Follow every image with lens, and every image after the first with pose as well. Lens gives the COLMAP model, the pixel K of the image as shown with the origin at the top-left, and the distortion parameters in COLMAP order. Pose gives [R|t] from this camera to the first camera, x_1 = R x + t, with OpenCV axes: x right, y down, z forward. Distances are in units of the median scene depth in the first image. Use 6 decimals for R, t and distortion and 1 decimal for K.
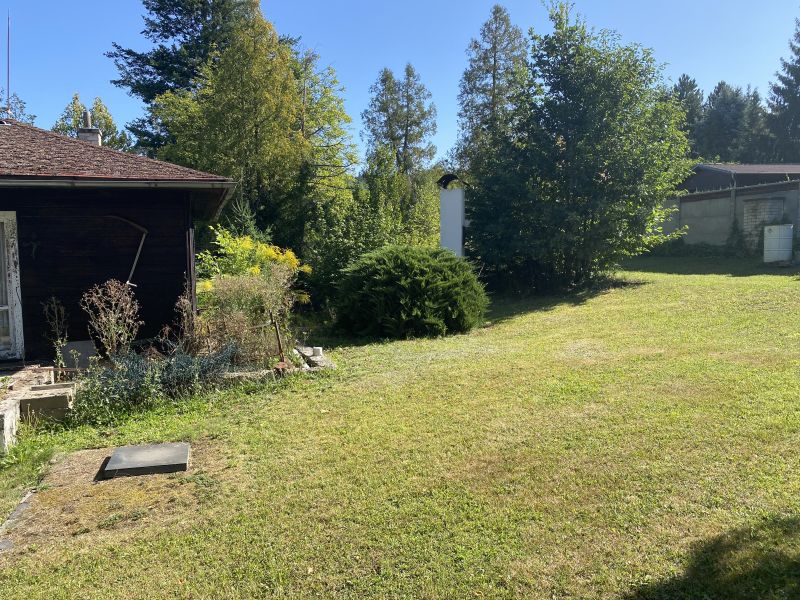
lens RADIAL K [[604.2, 0, 399.6], [0, 604.2, 302.4], [0, 0, 1]] dist [0.009414, 0.001865]
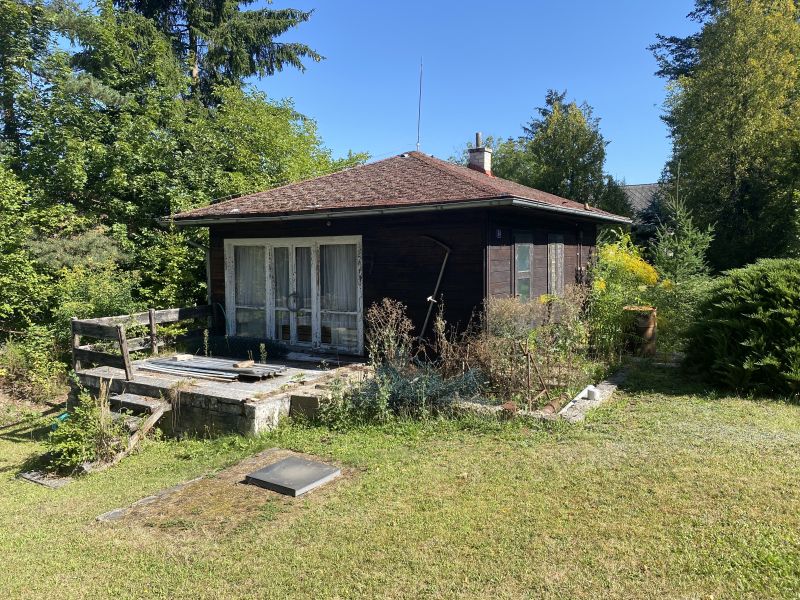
lens RADIAL K [[604.2, 0, 398.9], [0, 604.2, 297.8], [0, 0, 1]] dist [0.009414, 0.001865]
pose [[0.655858, 0.061632, -0.752364, 0.265779], [-0.052211, 0.997978, 0.036238, -0.057991], [0.753077, 0.015515, 0.657750, 0.210442]]
